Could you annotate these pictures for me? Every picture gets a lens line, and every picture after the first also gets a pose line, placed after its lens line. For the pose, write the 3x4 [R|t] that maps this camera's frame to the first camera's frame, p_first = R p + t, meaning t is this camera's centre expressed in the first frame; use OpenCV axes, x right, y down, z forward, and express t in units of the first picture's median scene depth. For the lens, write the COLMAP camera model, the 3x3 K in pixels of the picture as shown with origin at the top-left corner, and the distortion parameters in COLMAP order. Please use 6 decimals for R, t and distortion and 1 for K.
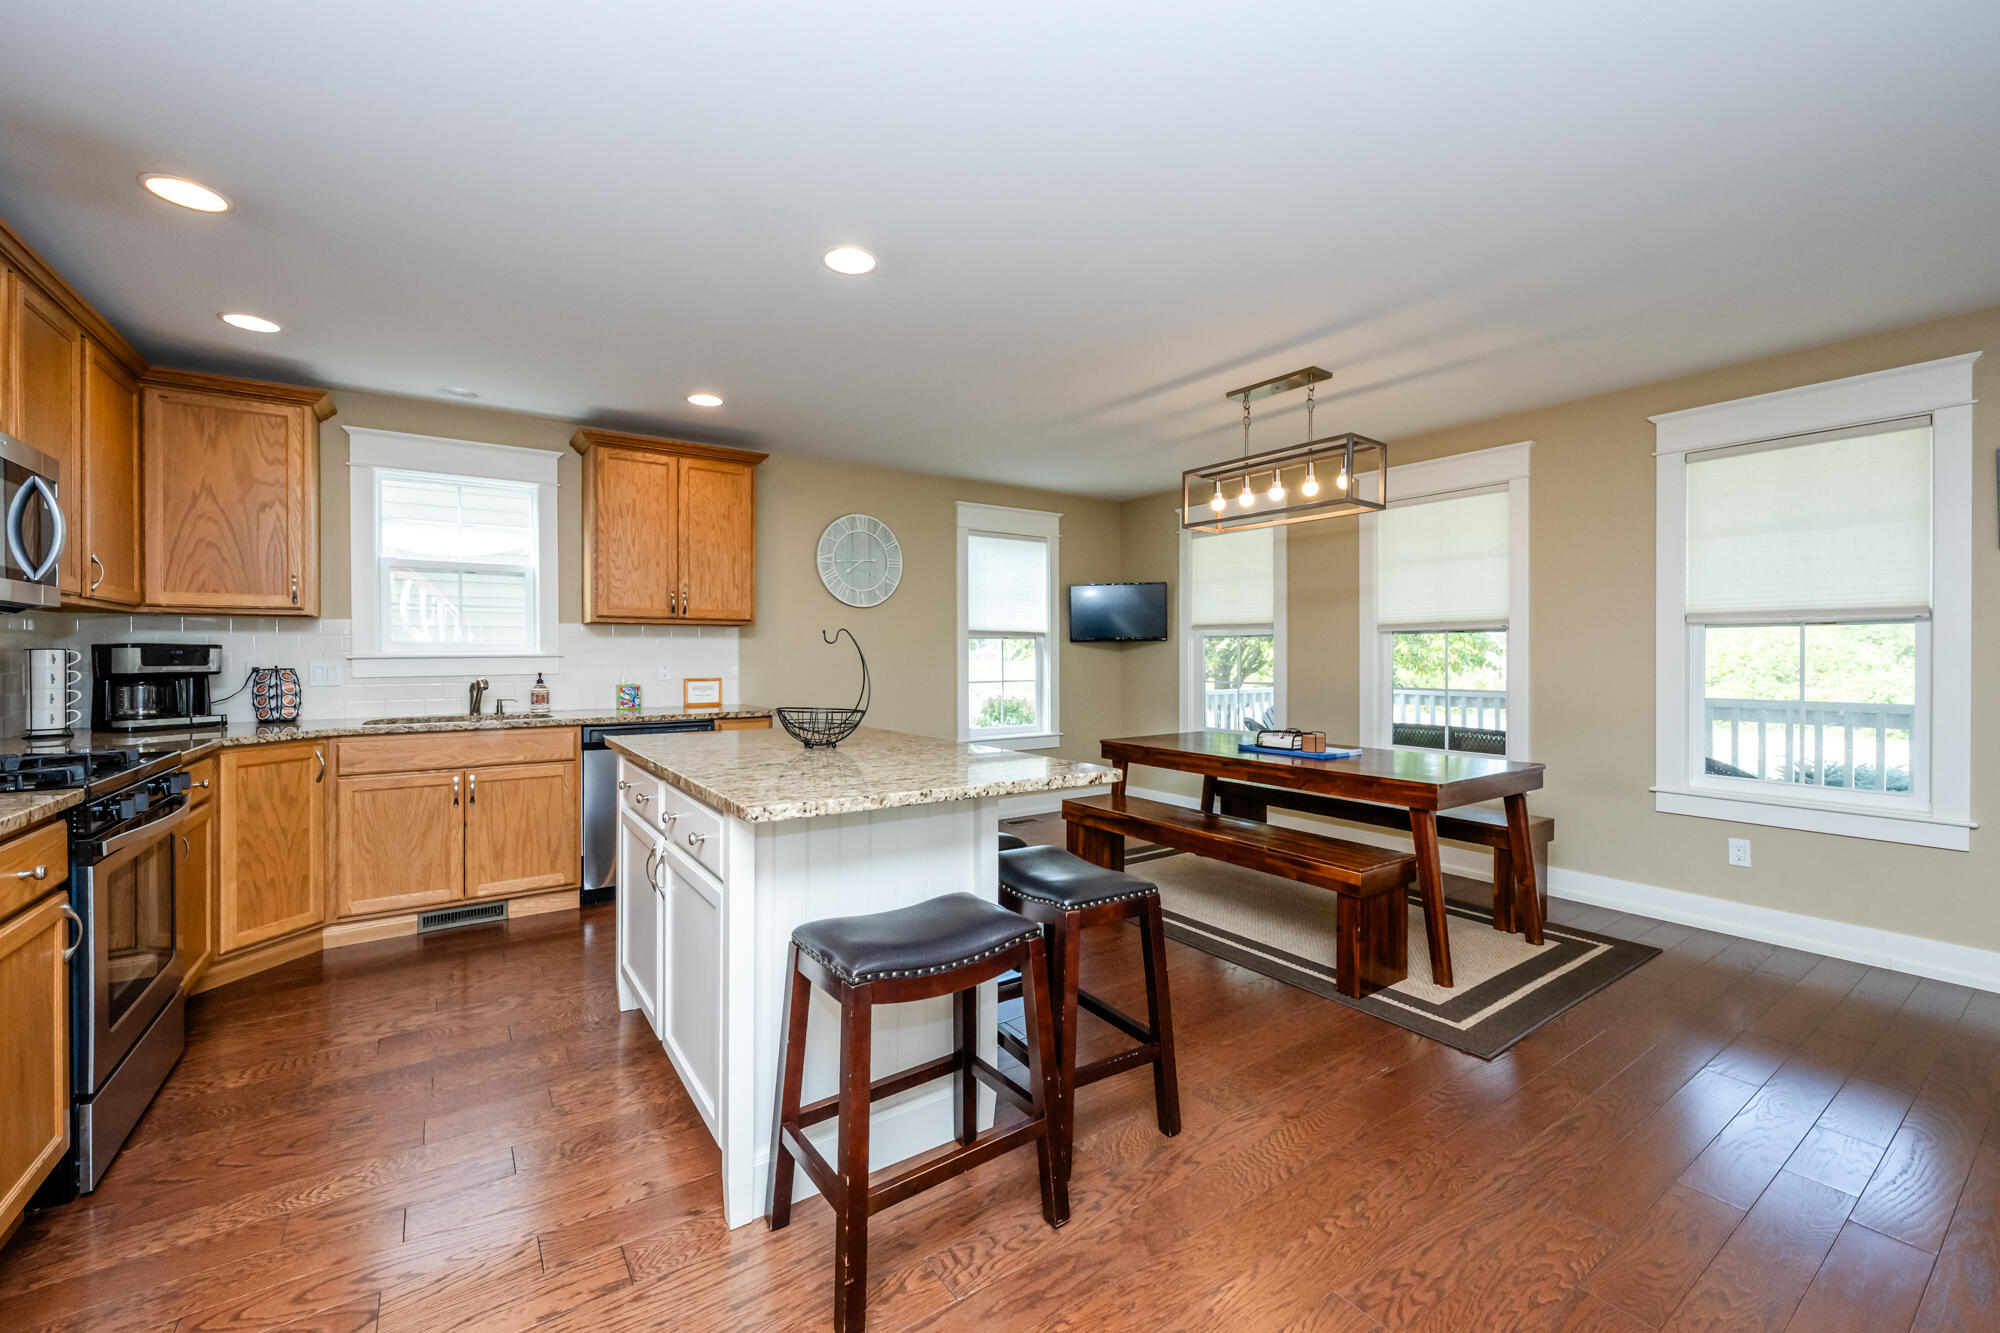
lens RADIAL K [[798.5, 0, 992.3], [0, 798.5, 657.3], [0, 0, 1]] dist [0.000338, -0.000116]
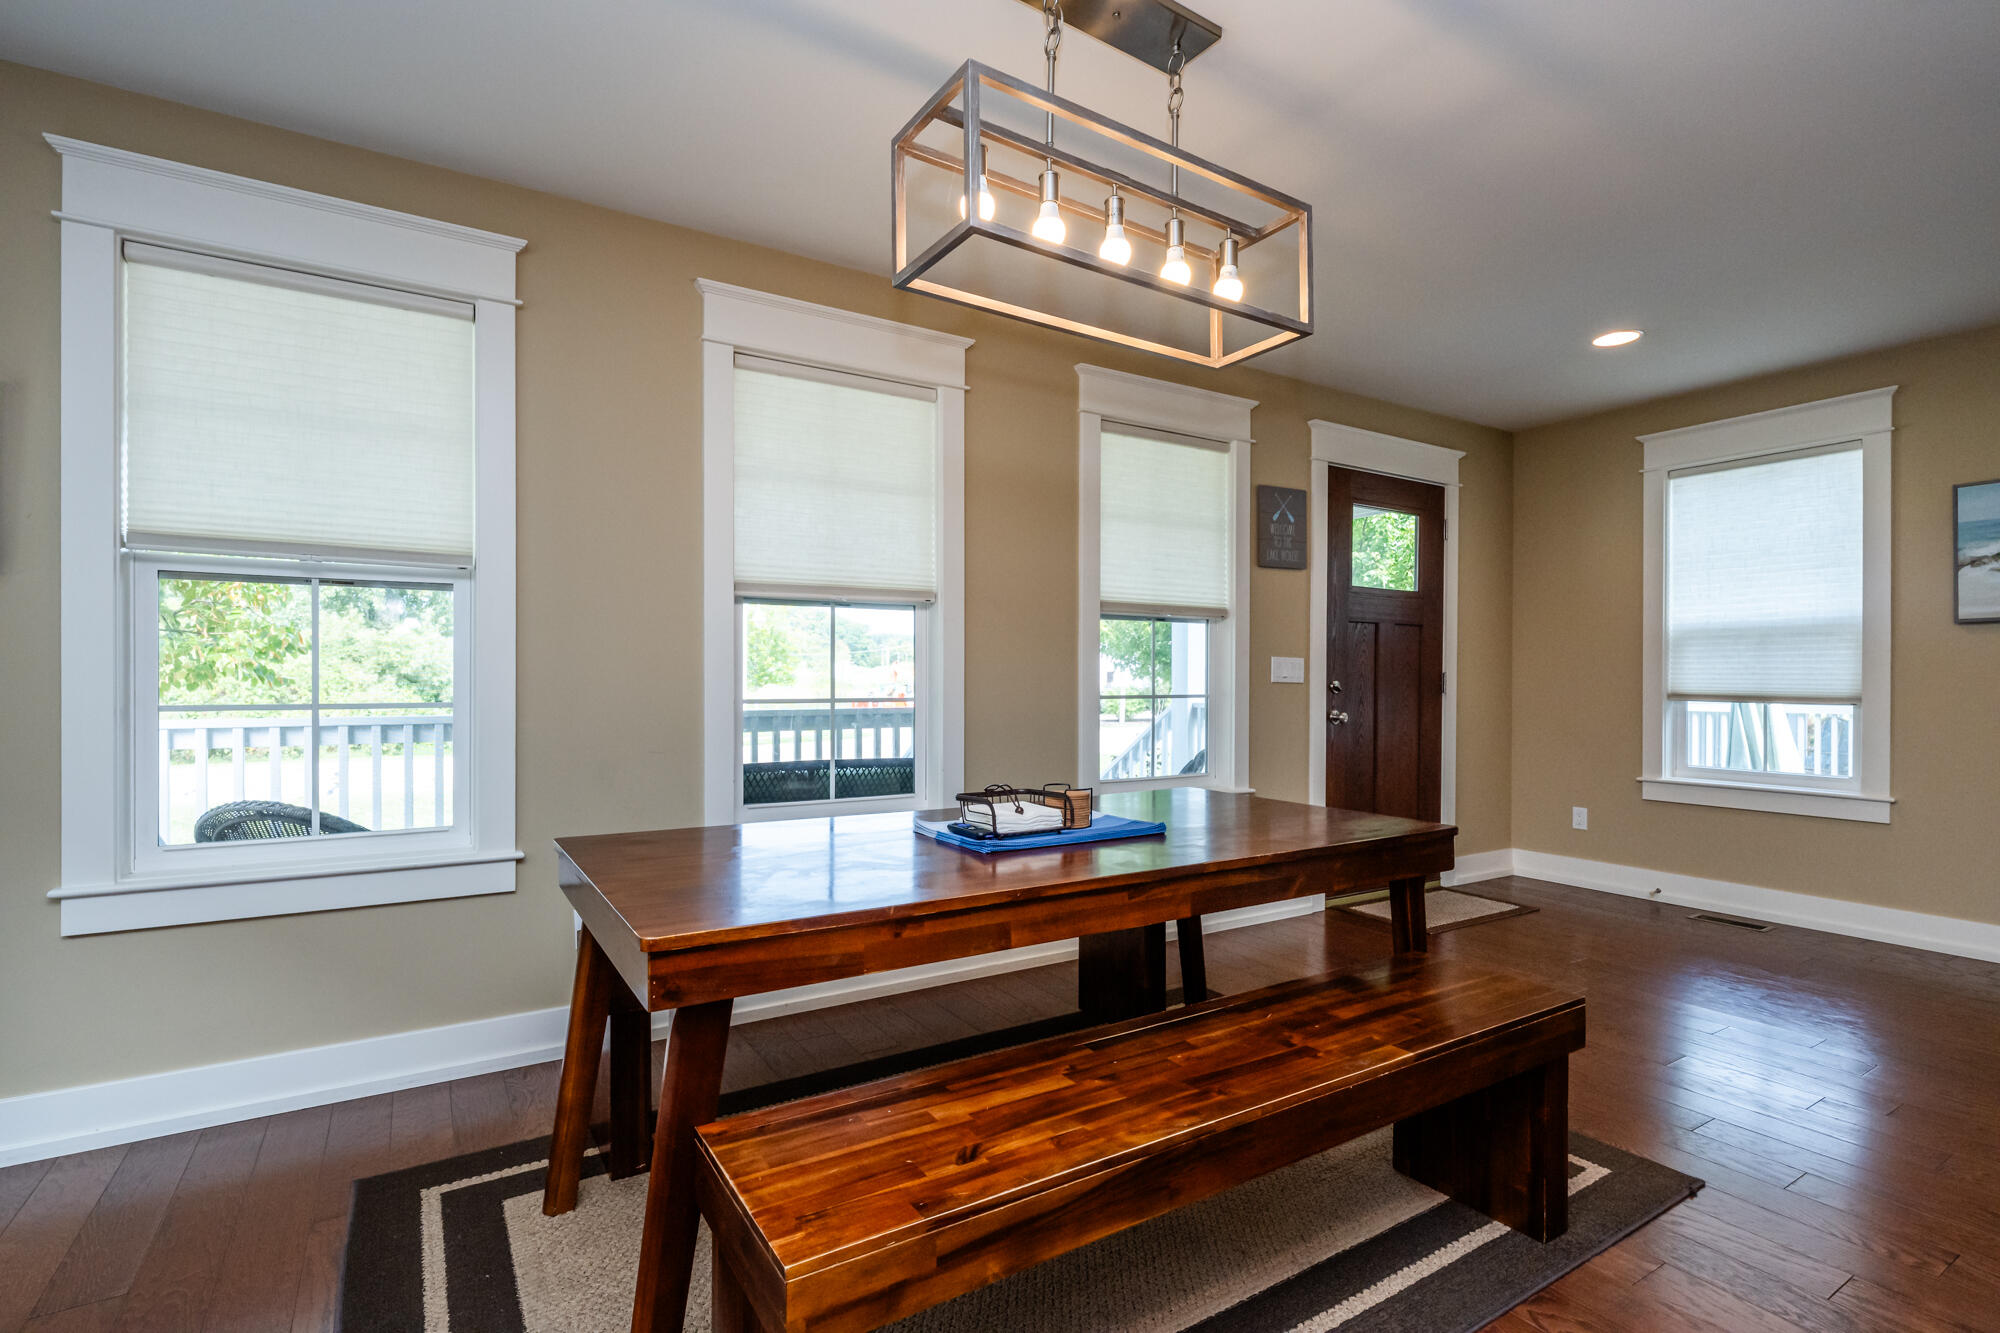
lens RADIAL K [[941.4, 0, 992.0], [0, 941.4, 675.8], [0, 0, 1]] dist [0.004276, -0.001330]
pose [[0.059269, 0.001449, 0.998241, -0.167571], [0.002004, 0.999997, -0.001570, 0.027148], [-0.998240, 0.002093, 0.059266, 0.977000]]
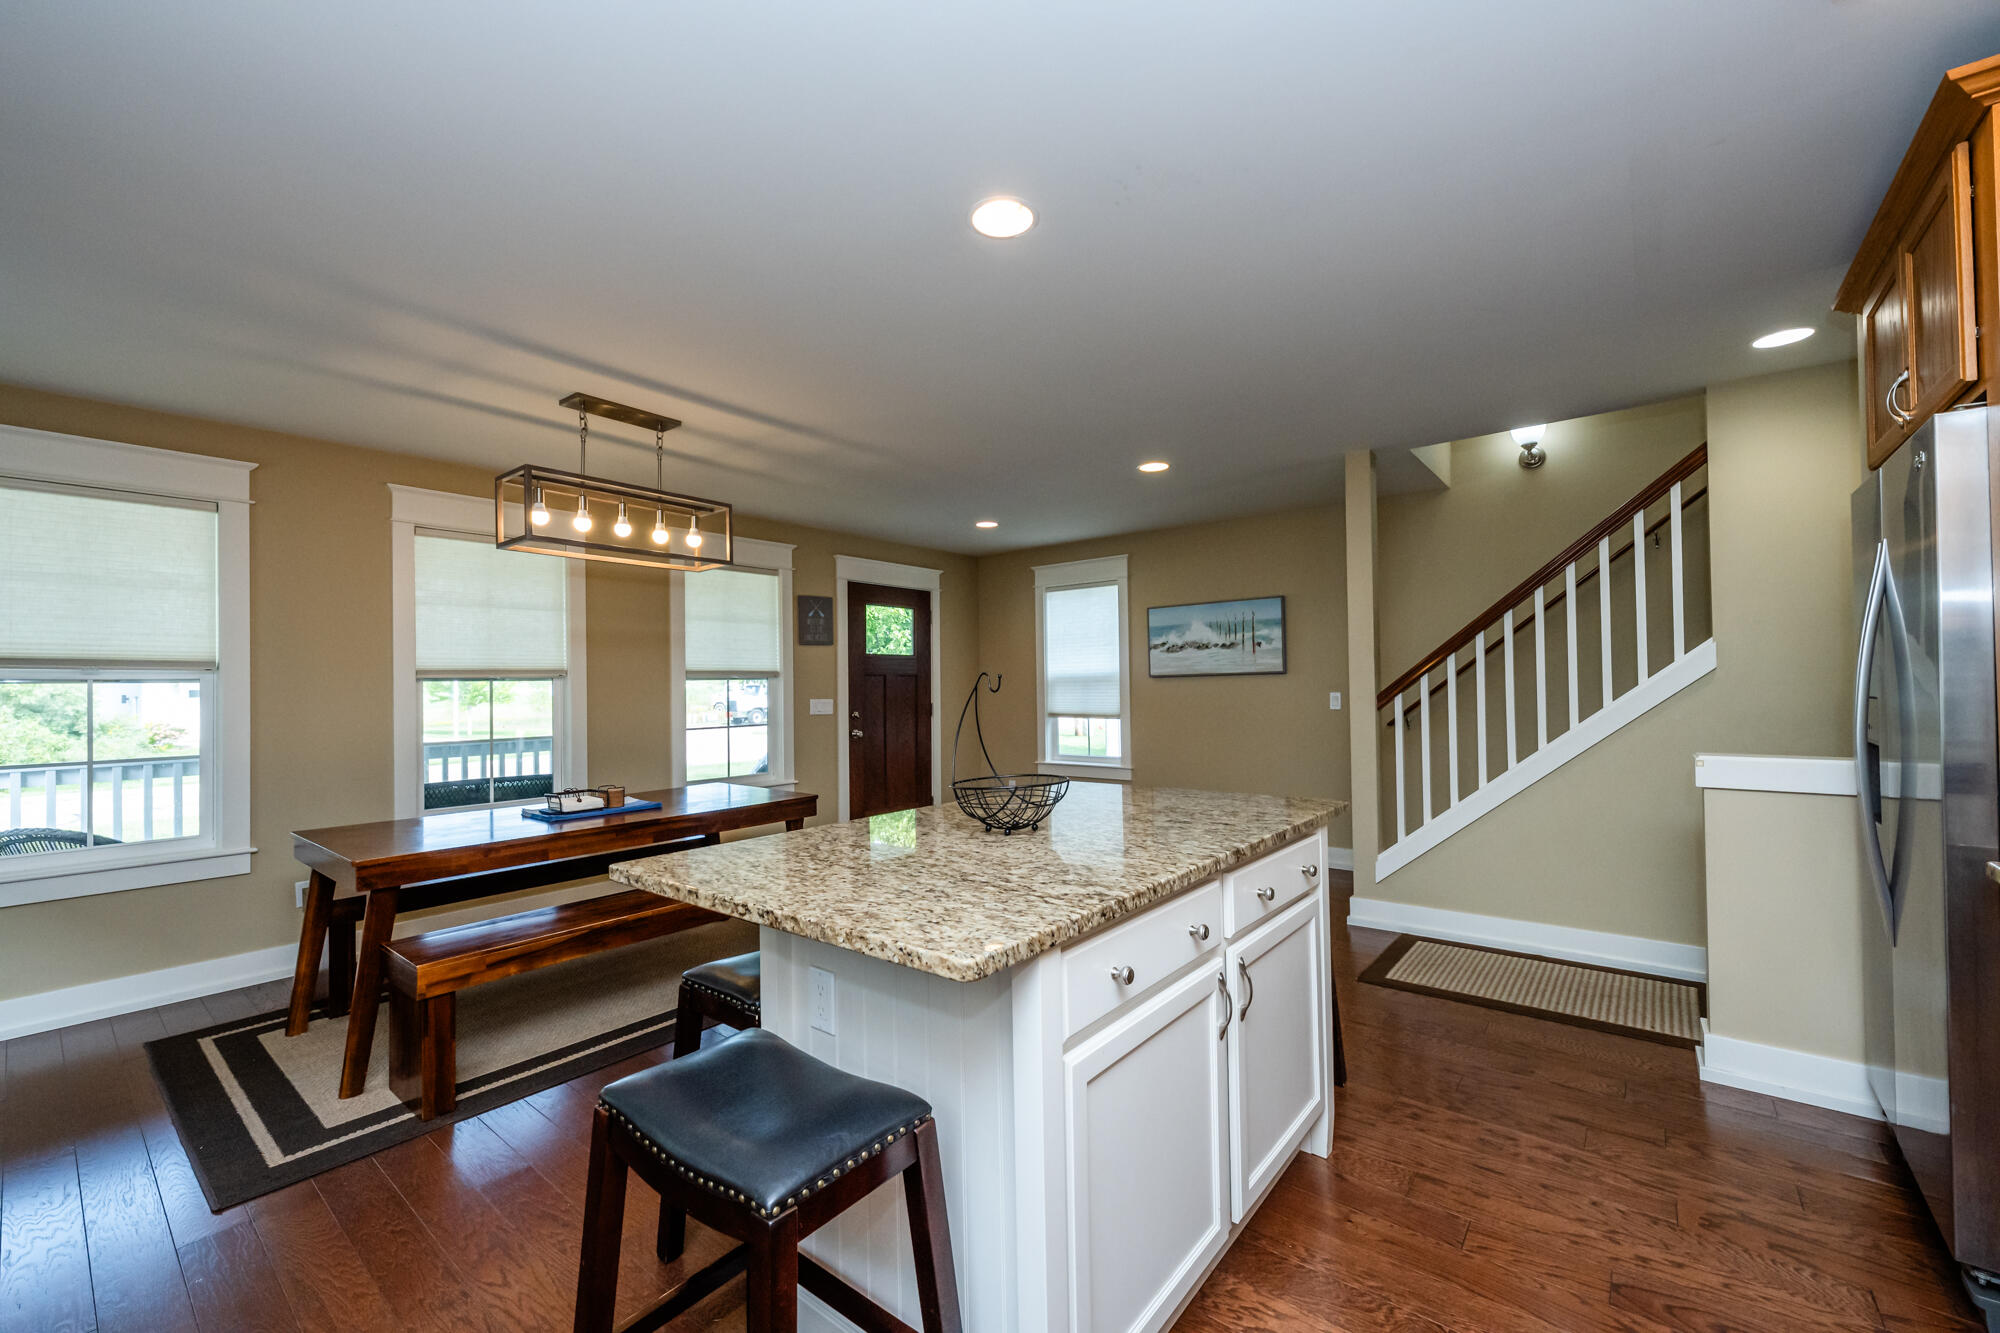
lens RADIAL K [[798.5, 0, 994.4], [0, 798.5, 673.6], [0, 0, 1]] dist [0.000338, -0.000116]
pose [[-0.270064, 0.019268, 0.962650, -0.608184], [0.019482, 0.999704, -0.014544, -0.015459], [-0.962645, 0.014827, -0.270360, 0.792108]]
